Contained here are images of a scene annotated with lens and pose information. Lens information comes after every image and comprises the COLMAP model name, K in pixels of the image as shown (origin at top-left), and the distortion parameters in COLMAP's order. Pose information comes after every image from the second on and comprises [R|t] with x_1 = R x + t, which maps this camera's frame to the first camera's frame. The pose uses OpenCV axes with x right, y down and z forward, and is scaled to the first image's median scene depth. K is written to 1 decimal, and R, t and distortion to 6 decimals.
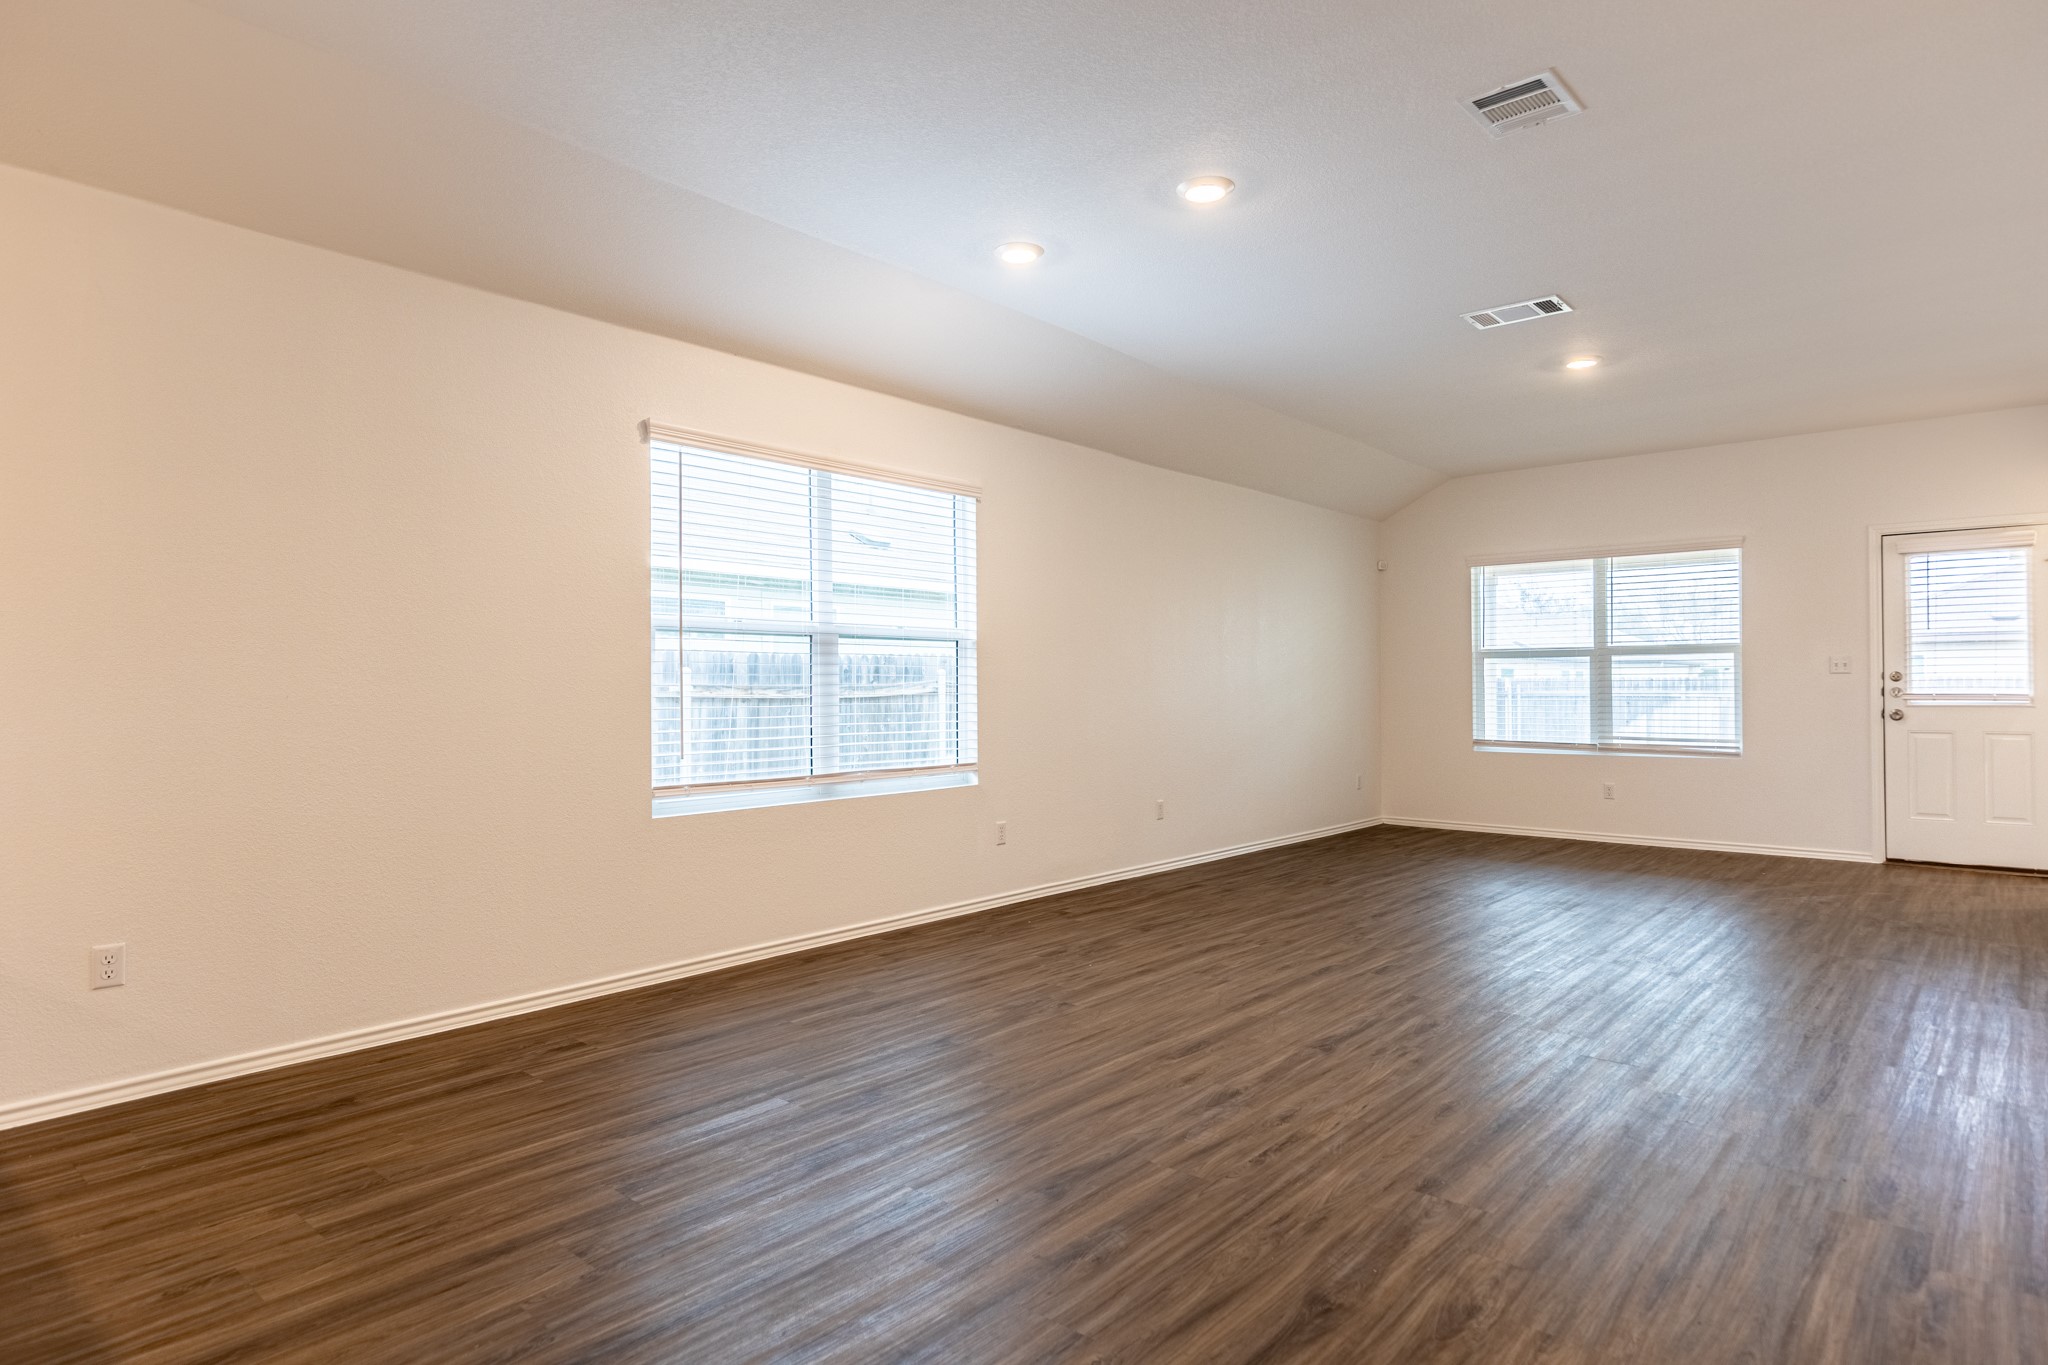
lens RADIAL K [[1139.6, 0, 1039.1], [0, 1139.6, 669.4], [0, 0, 1]] dist [0.004931, -0.001516]
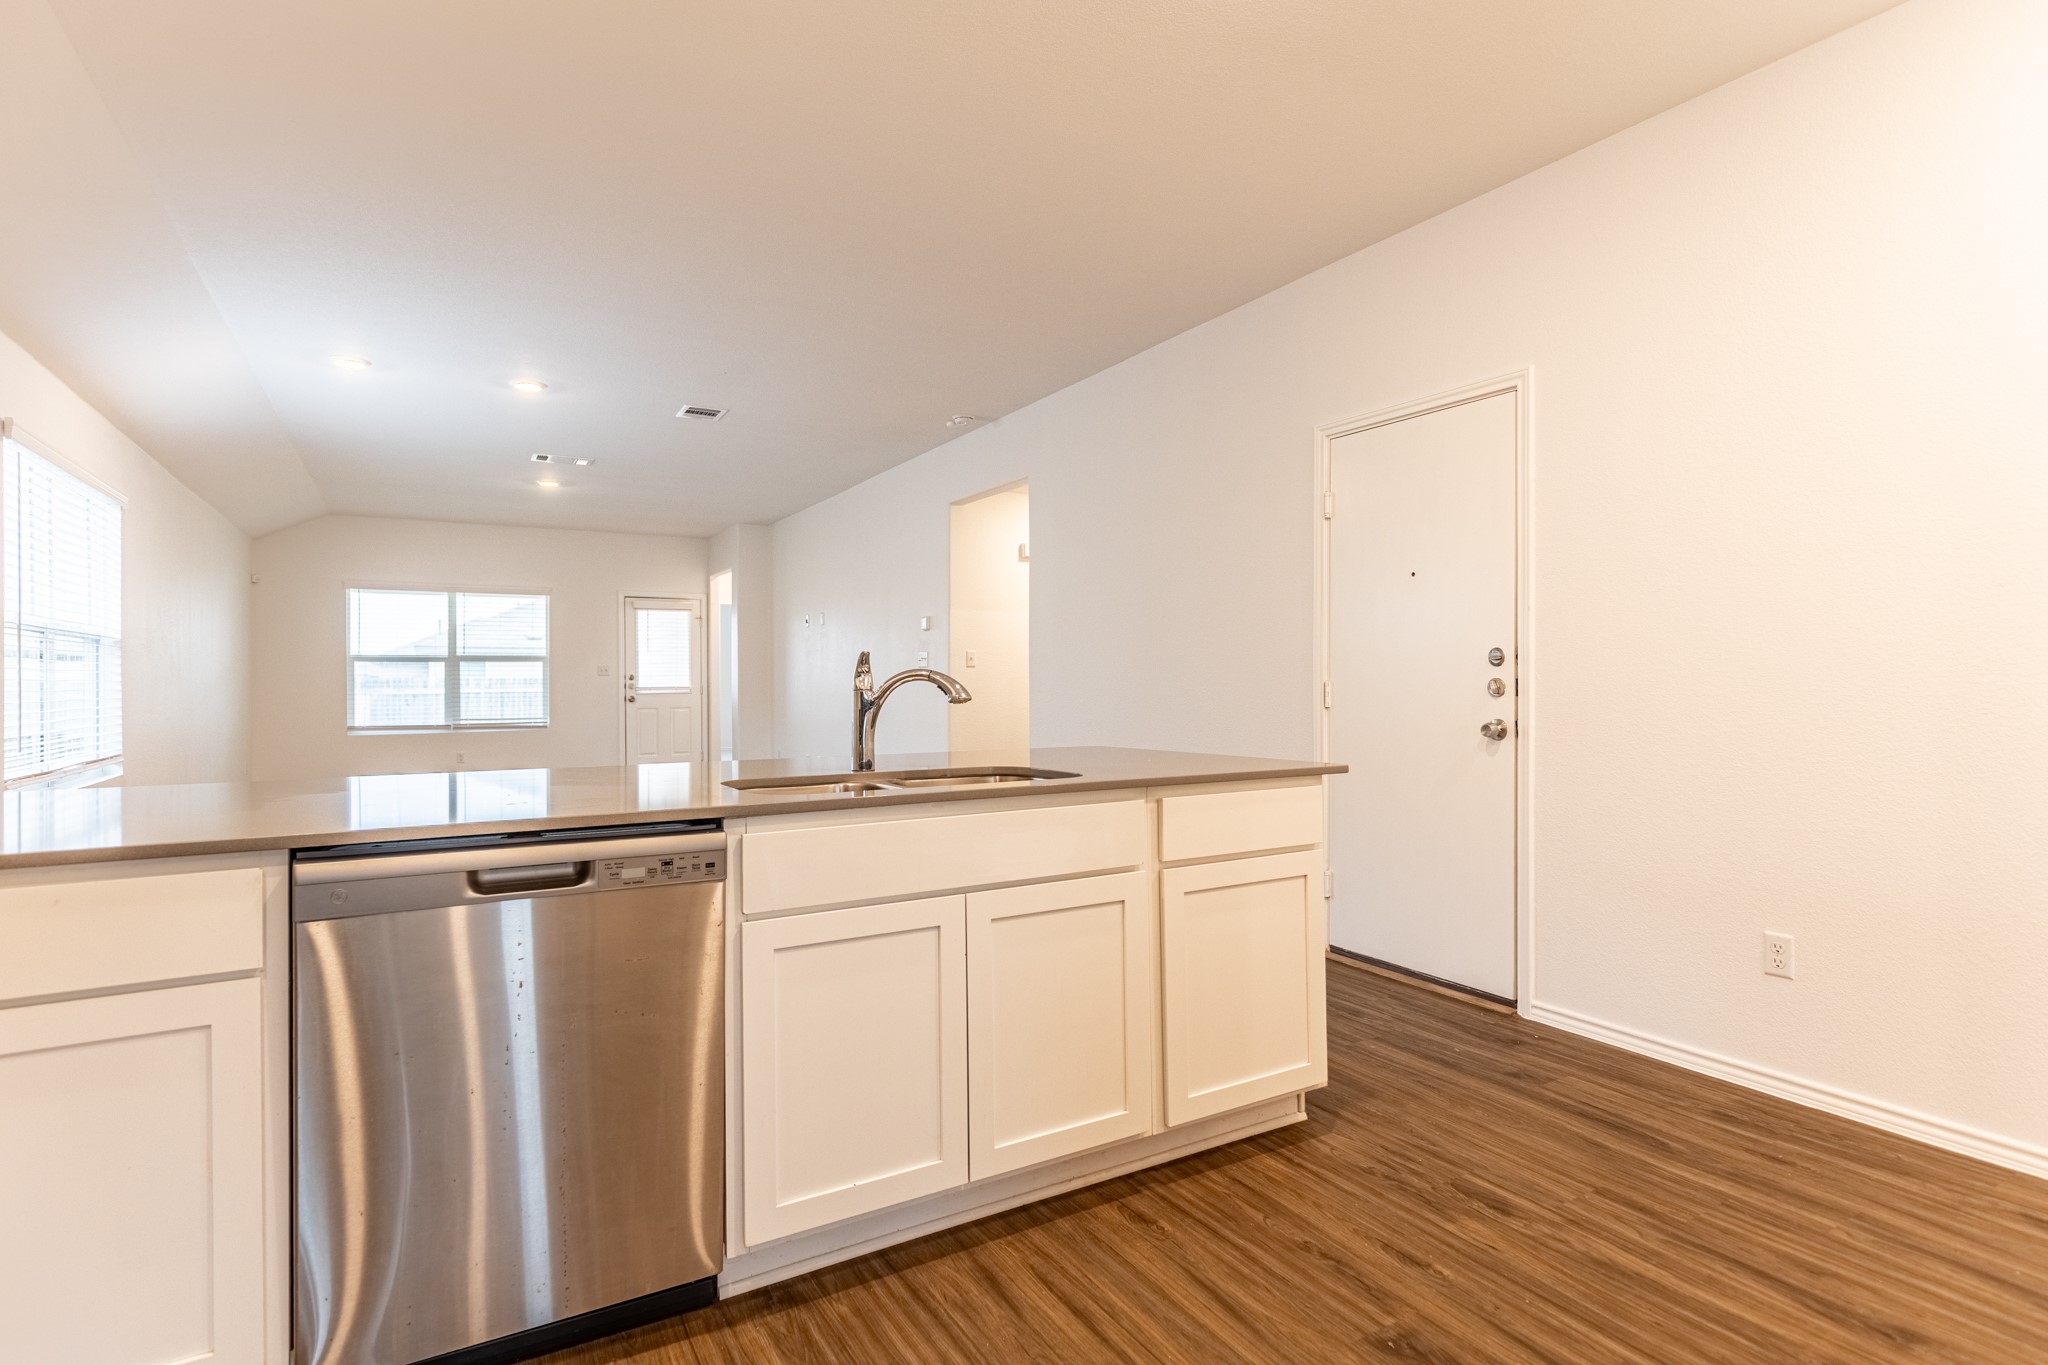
lens RADIAL K [[1035.0, 0, 1027.9], [0, 1035.0, 687.0], [0, 0, 1]] dist [0.004868, 0.000483]
pose [[0.320165, -0.004979, 0.947349, -0.582119], [-0.009619, 0.999918, 0.008506, 0.001616], [-0.947313, -0.011835, 0.320090, -0.096327]]
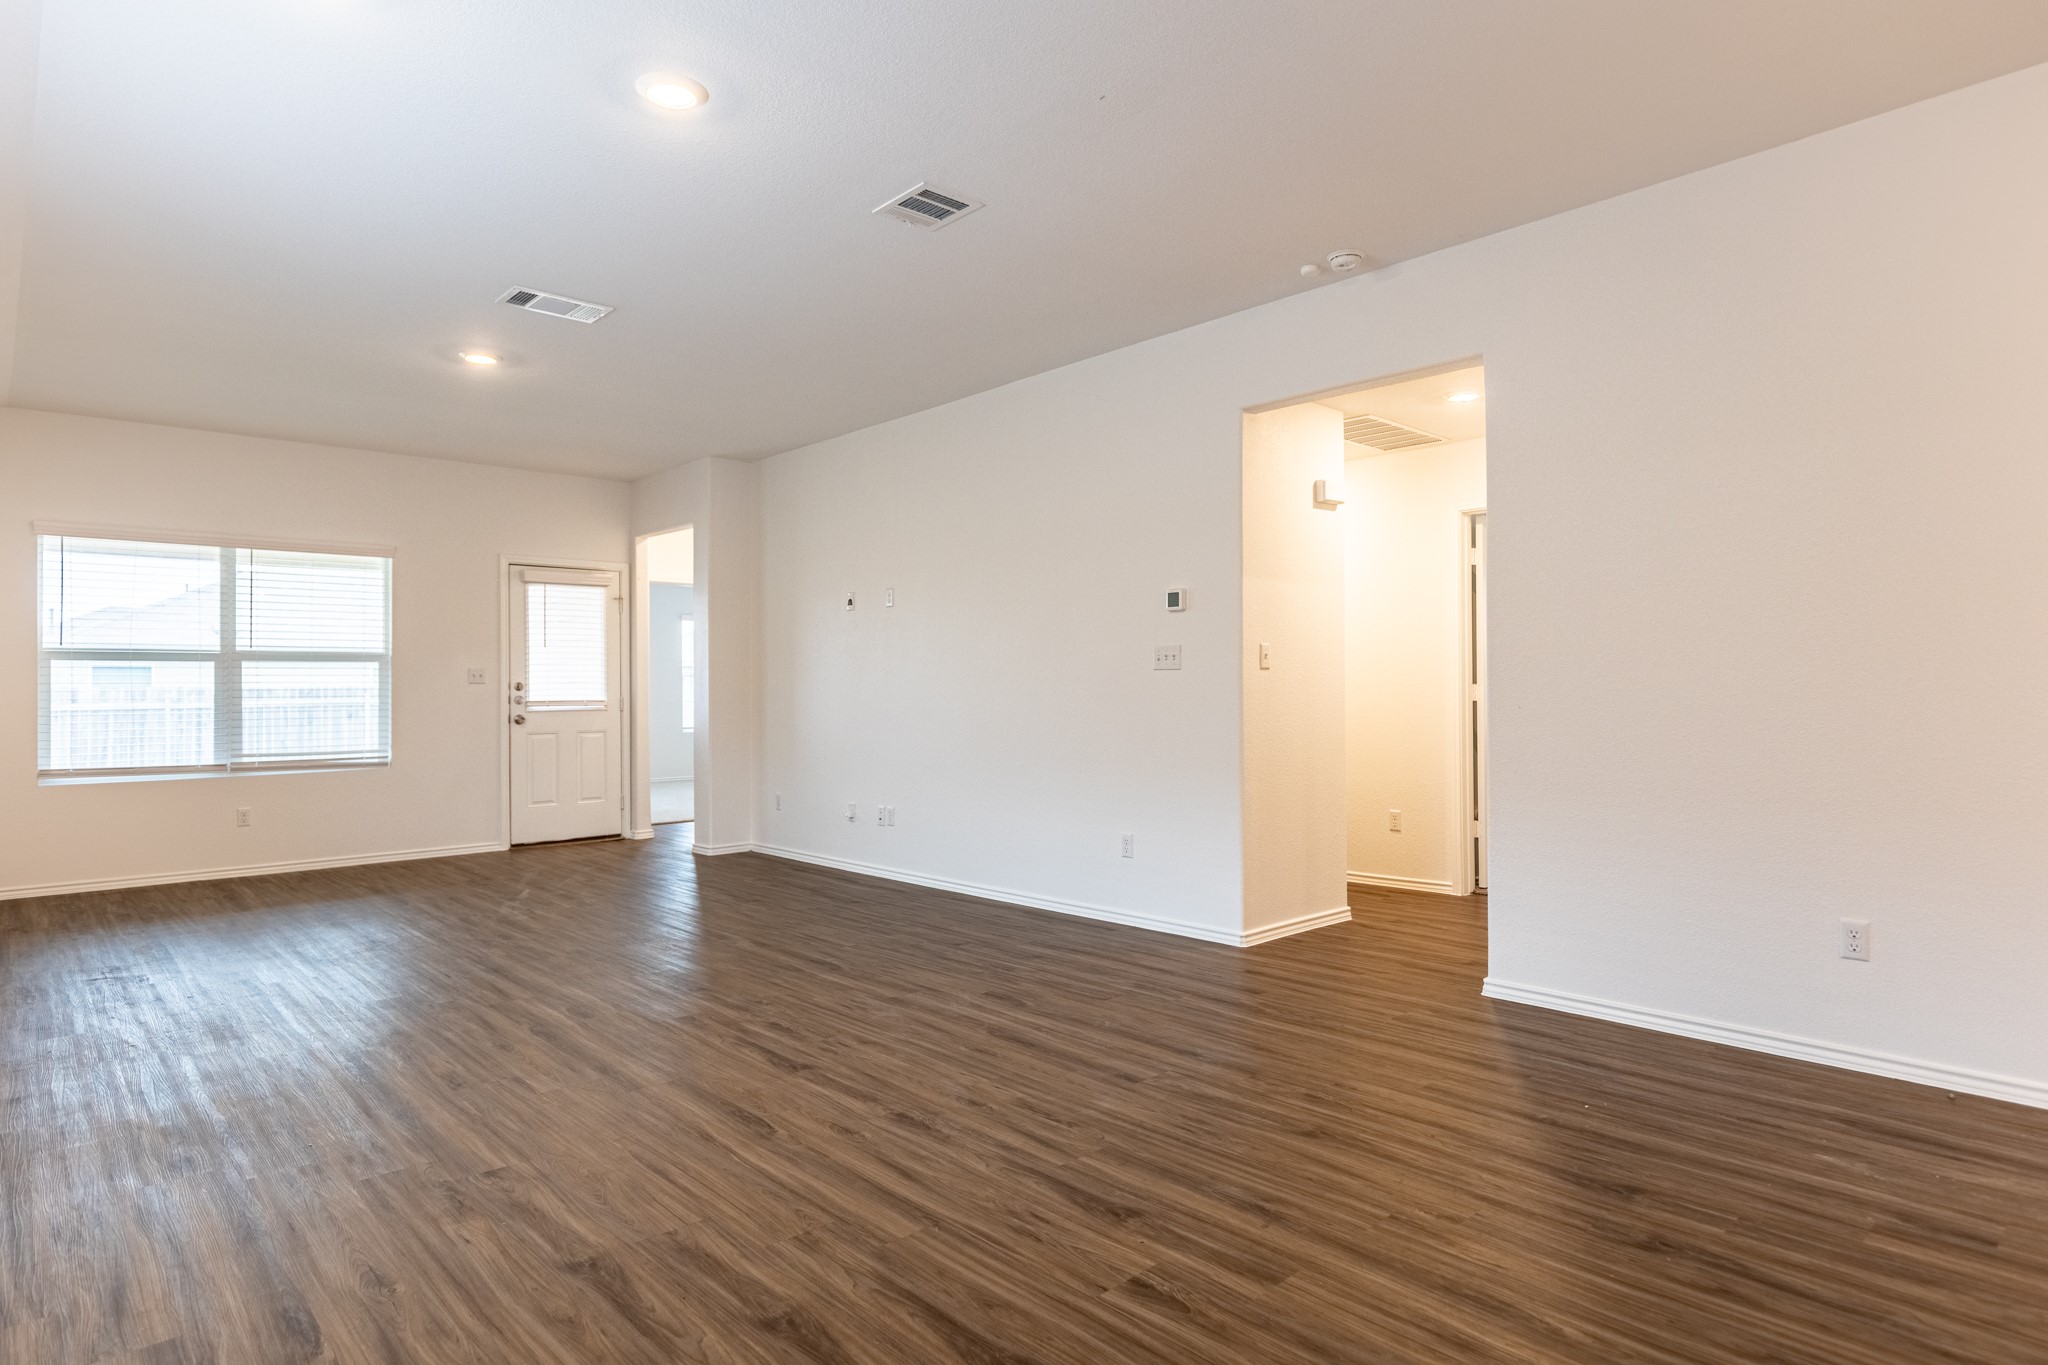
lens RADIAL K [[1139.6, 0, 1034.6], [0, 1139.6, 688.6], [0, 0, 1]] dist [0.004931, -0.001516]
pose [[0.105700, 0.003471, 0.994392, -0.353449], [-0.008832, 0.999958, -0.002551, 0.006734], [-0.994359, -0.008513, 0.105726, 0.362368]]
